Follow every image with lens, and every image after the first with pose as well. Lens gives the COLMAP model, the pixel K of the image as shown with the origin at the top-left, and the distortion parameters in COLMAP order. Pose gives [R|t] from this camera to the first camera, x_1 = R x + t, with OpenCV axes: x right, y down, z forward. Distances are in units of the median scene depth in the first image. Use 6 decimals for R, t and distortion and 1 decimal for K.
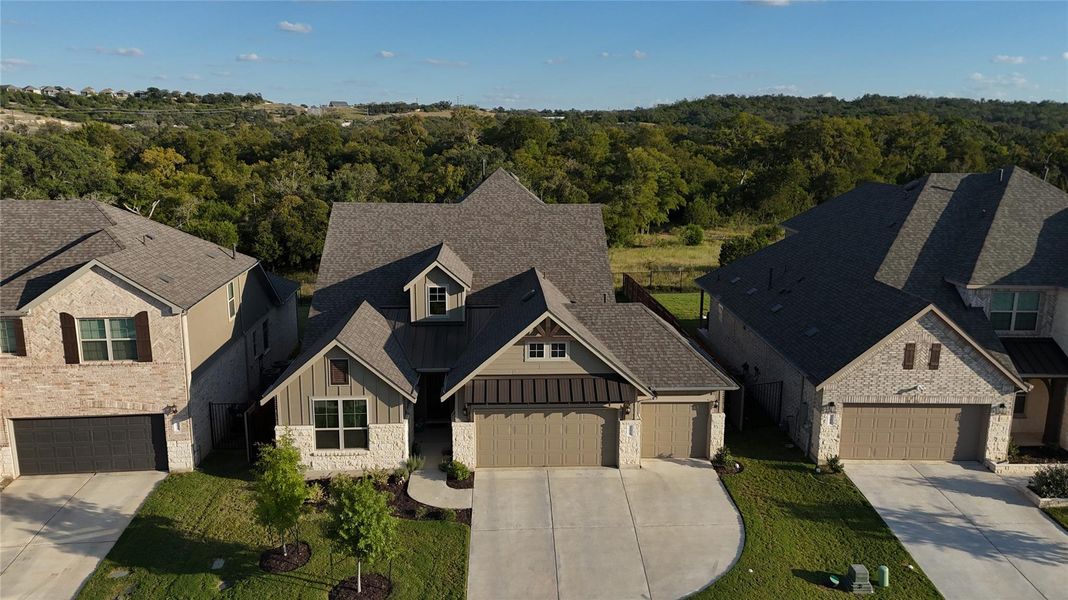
lens RADIAL K [[786.2, 0, 526.1], [0, 786.2, 306.0], [0, 0, 1]] dist [0.078967, -0.071525]
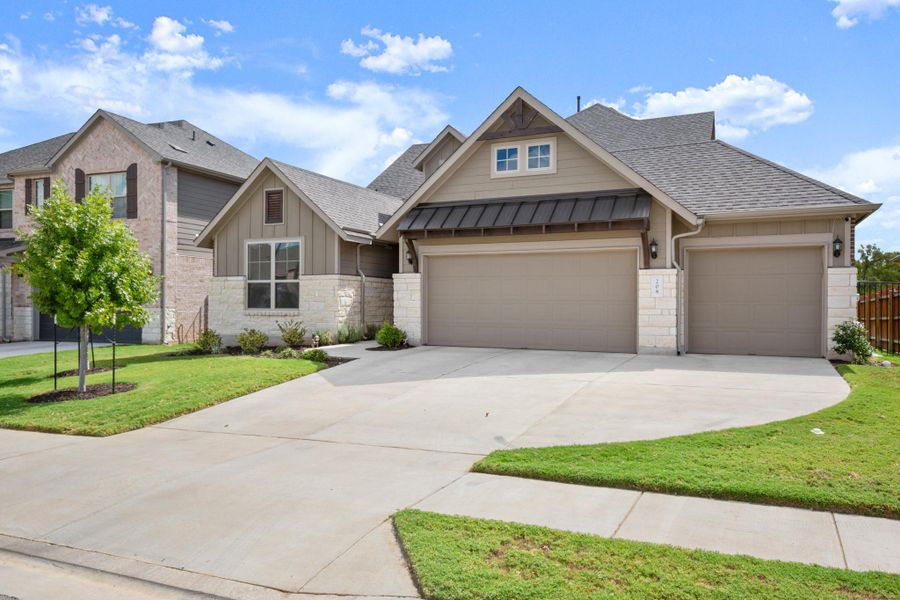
lens RADIAL K [[634.9, 0, 455.9], [0, 634.9, 303.7], [0, 0, 1]] dist [0.071276, -0.028011]
pose [[0.889034, 0.001069, -0.457839, 0.216003], [-0.100536, 0.976046, -0.192942, 0.276263], [0.446666, 0.217561, 0.867846, 0.523709]]
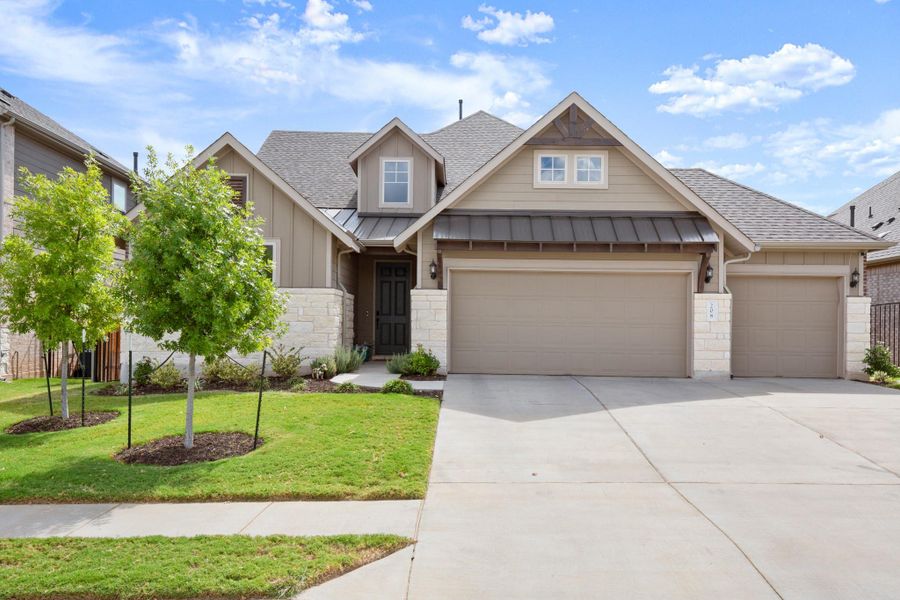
lens RADIAL K [[698.3, 0, 448.5], [0, 698.3, 304.1], [0, 0, 1]] dist [0.067831, -0.026080]
pose [[0.998583, 0.008414, -0.052550, -0.036797], [-0.020673, 0.971209, -0.237330, 0.280933], [0.049040, 0.238080, 0.970007, 0.480264]]
